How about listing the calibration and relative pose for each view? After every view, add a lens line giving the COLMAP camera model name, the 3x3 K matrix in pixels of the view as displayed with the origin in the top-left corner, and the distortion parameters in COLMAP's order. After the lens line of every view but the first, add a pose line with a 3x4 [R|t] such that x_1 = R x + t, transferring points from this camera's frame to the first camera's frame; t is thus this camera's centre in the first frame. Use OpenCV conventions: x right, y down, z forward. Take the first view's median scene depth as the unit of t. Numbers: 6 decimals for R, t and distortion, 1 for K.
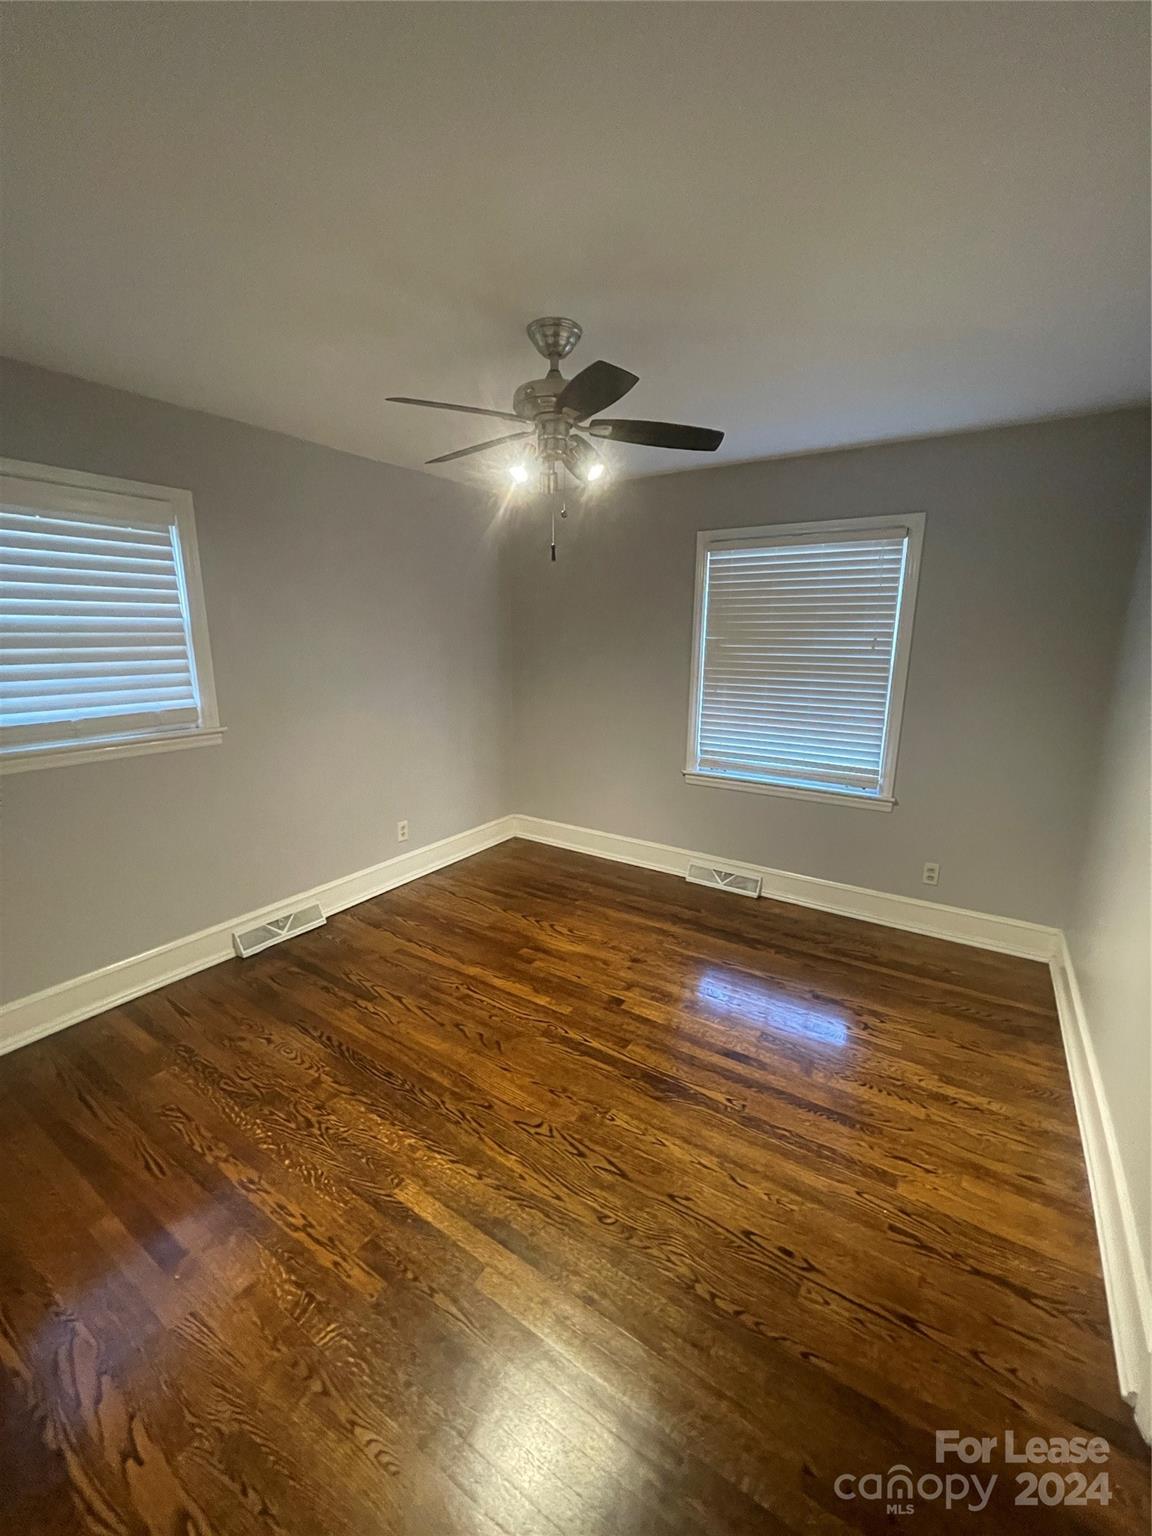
lens RADIAL K [[619.2, 0, 574.6], [0, 619.2, 768.2], [0, 0, 1]] dist [-0.001714, 0.000099]
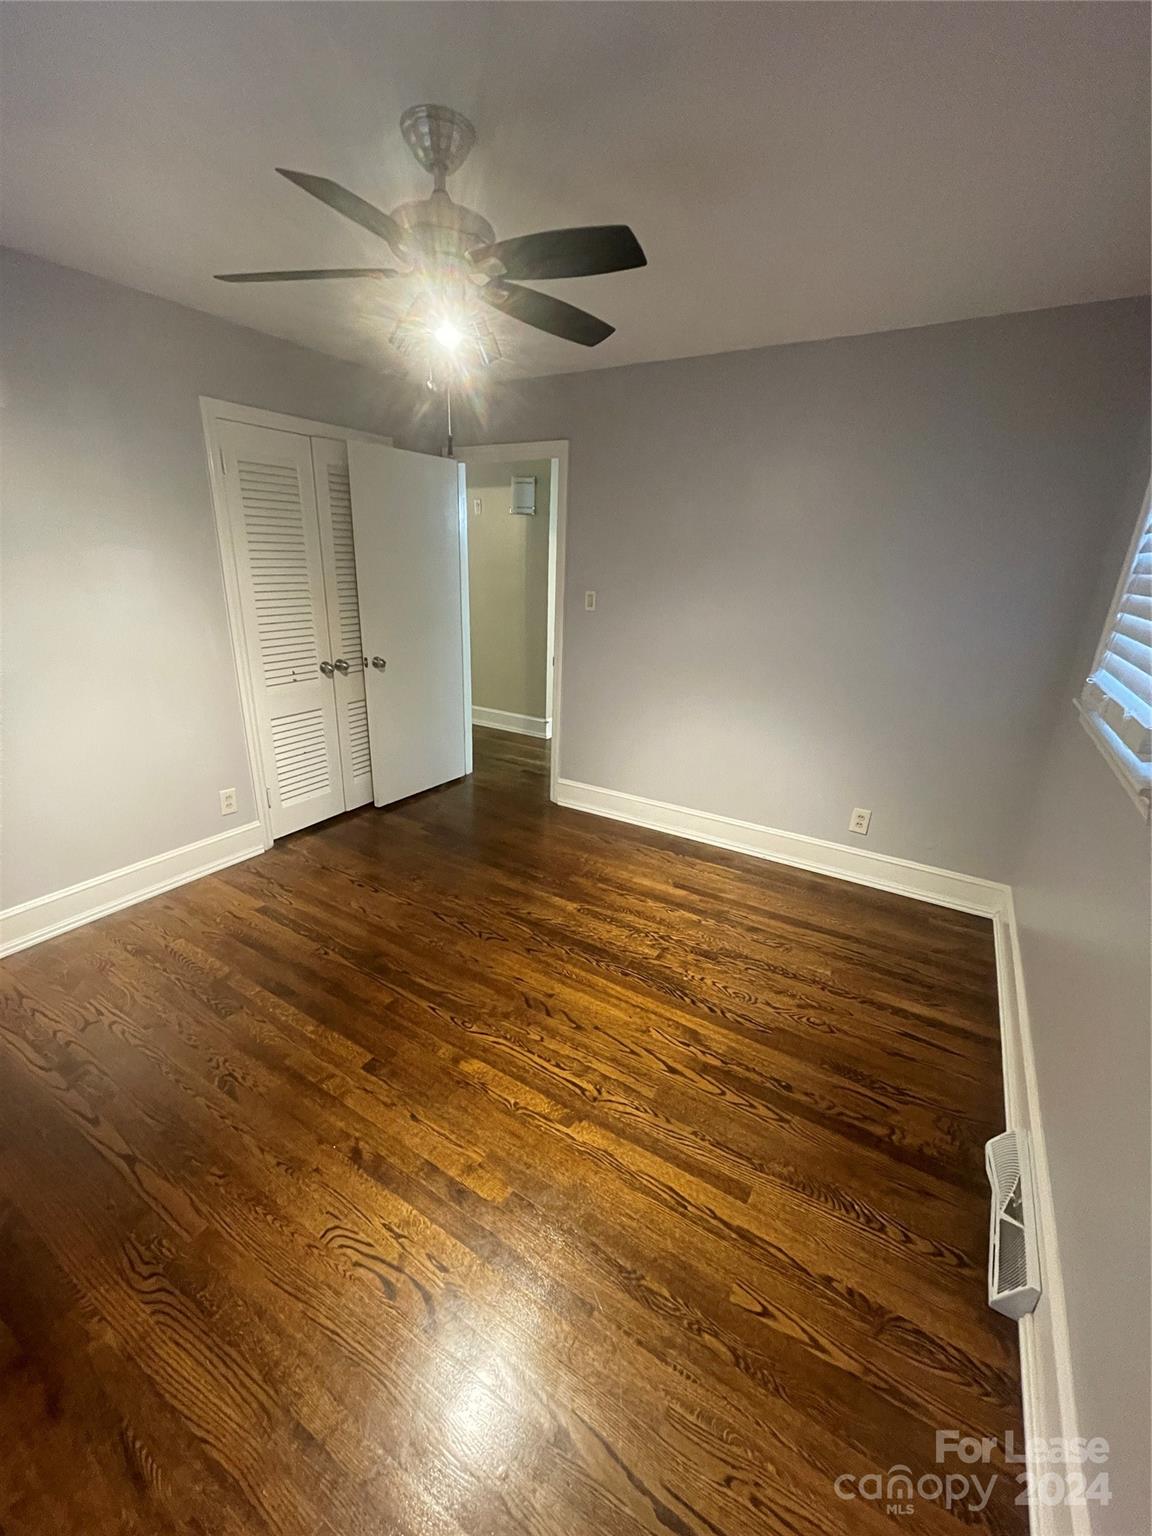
lens RADIAL K [[619.2, 0, 574.6], [0, 619.2, 768.2], [0, 0, 1]] dist [-0.001714, 0.000099]
pose [[-0.998728, -0.021715, -0.045509, -0.138254], [-0.042127, 0.855310, 0.516401, -0.338068], [0.027710, 0.517661, -0.855137, 1.565472]]
